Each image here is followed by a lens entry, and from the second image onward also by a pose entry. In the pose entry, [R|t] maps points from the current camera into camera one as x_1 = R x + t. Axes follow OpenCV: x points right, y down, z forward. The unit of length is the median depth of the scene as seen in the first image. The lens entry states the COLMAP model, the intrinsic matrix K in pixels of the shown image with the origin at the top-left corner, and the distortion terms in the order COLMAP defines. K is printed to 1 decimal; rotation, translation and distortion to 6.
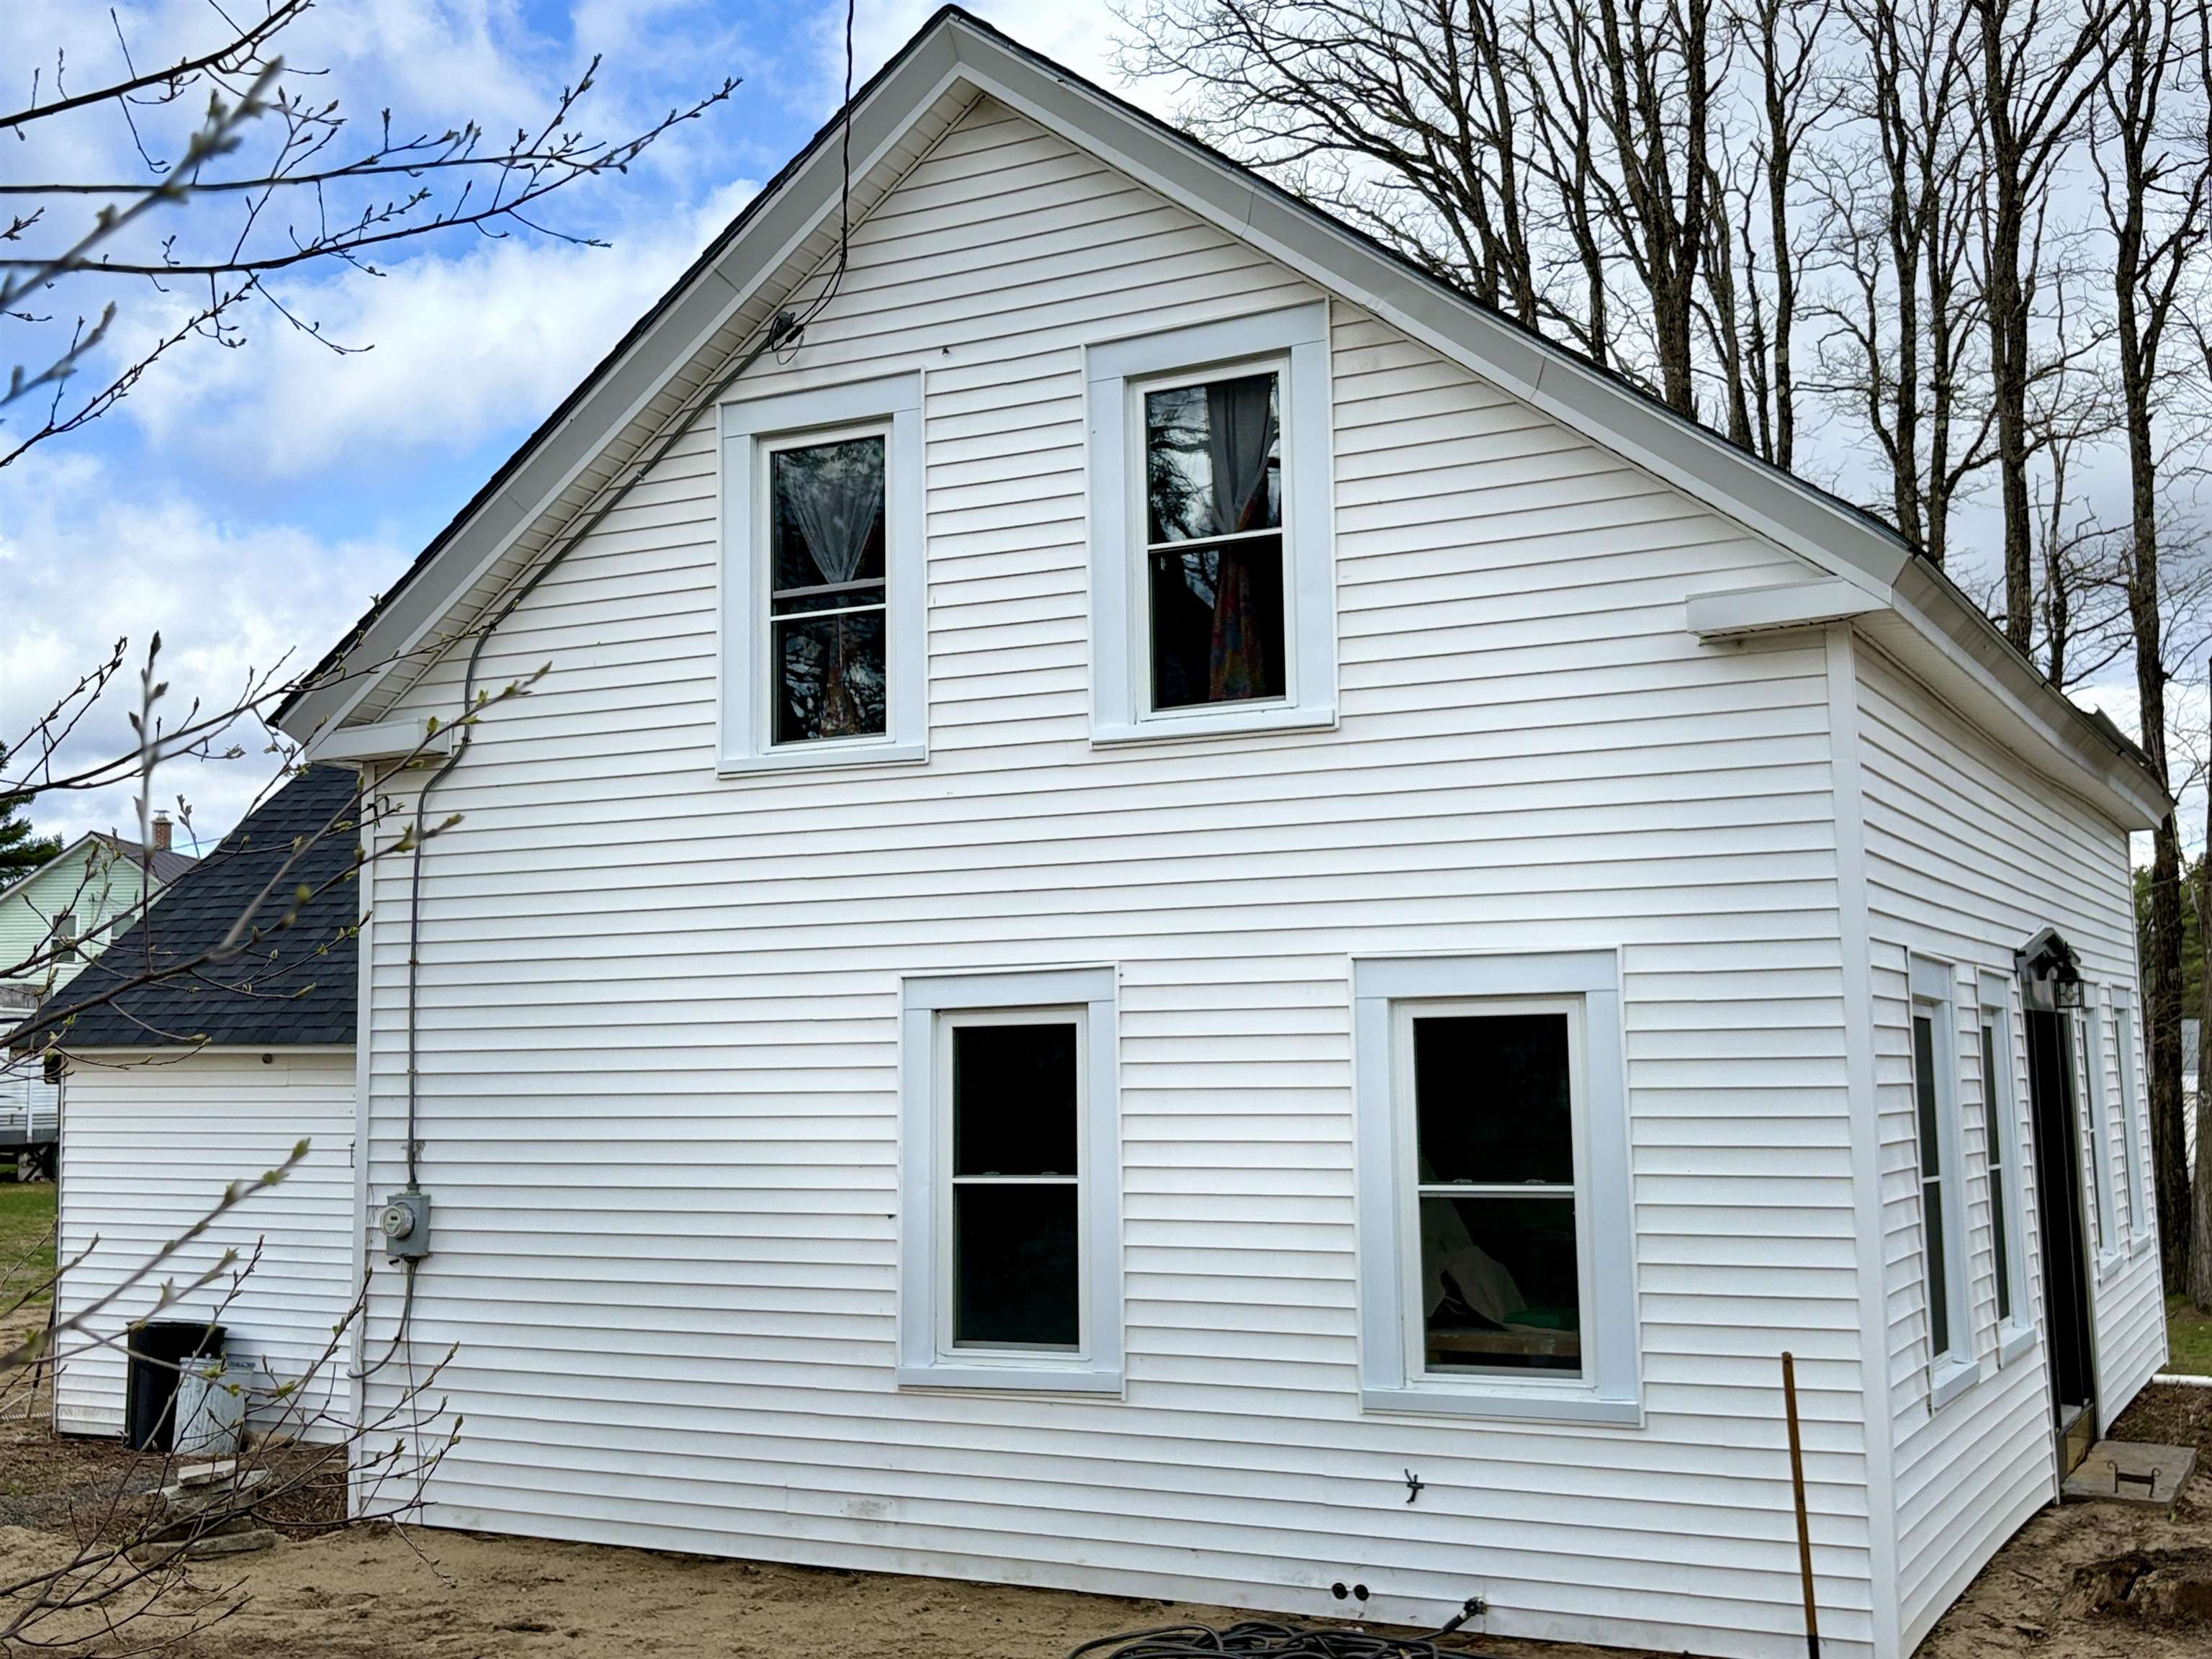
lens RADIAL K [[2431.3, 0, 1106.0], [0, 2431.3, 829.5], [0, 0, 1]] dist [0.190354, -0.406168]
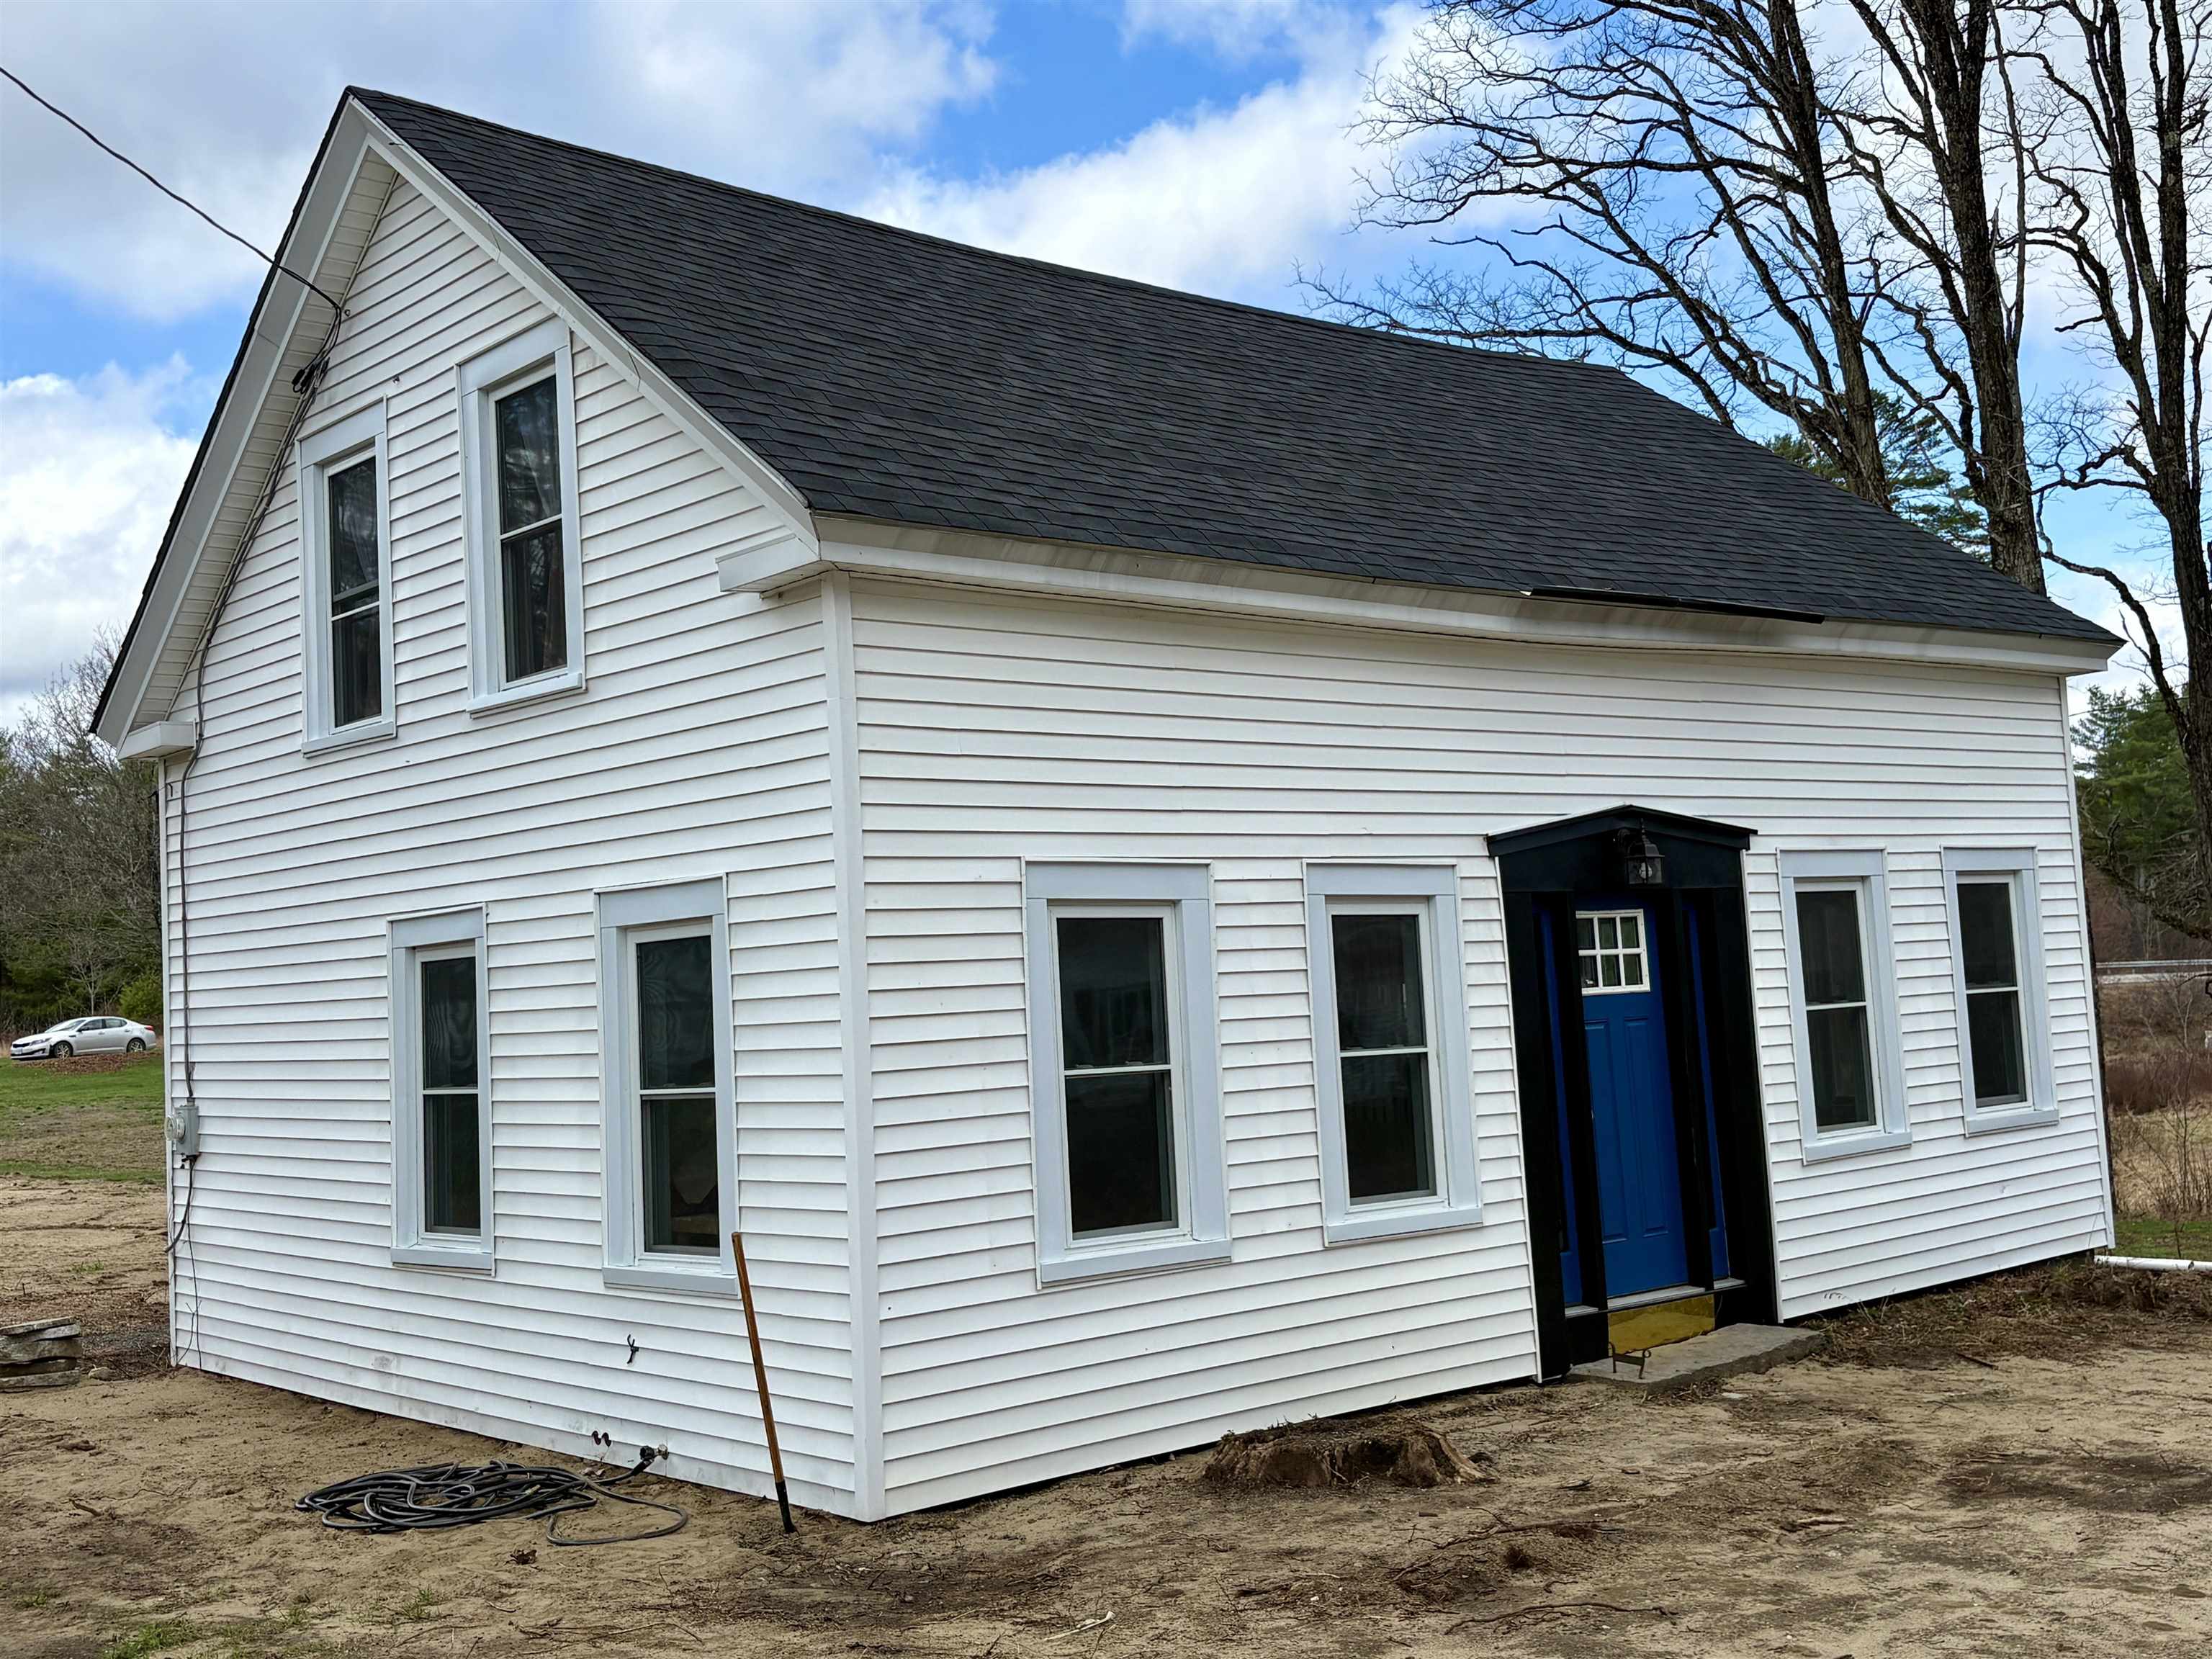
lens RADIAL K [[2428.5, 0, 1106.0], [0, 2428.5, 829.5], [0, 0, 1]] dist [0.121412, -0.122890]
pose [[0.930889, -0.056525, -0.360903, 0.689298], [0.073784, 0.996687, 0.034211, 0.001700], [0.357773, -0.058476, 0.931976, 0.024620]]
